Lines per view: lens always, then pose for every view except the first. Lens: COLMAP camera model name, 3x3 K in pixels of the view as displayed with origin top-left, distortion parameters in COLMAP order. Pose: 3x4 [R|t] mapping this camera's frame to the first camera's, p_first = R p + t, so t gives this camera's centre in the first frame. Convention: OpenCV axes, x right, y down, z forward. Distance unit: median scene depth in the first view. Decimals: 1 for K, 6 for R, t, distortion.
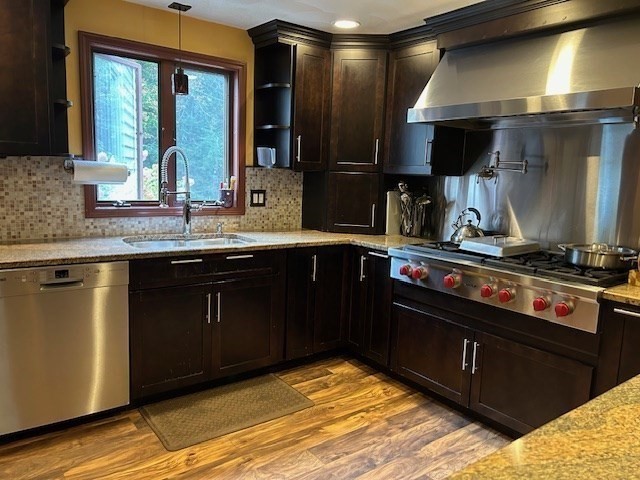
lens RADIAL K [[494.1, 0, 326.6], [0, 494.1, 242.8], [0, 0, 1]] dist [0.048416, -0.044076]
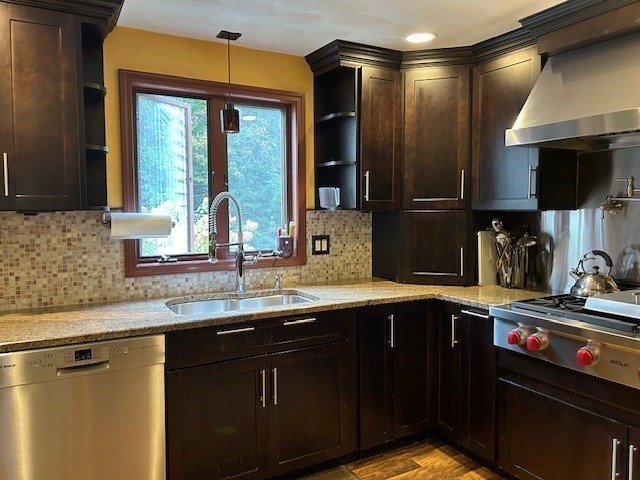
lens RADIAL K [[494.1, 0, 314.2], [0, 494.1, 241.8], [0, 0, 1]] dist [0.048416, -0.044076]
pose [[0.987641, -0.034355, -0.152918, -0.021001], [0.022581, 0.996692, -0.078077, -0.033263], [0.155095, 0.073659, 0.985150, 0.170483]]
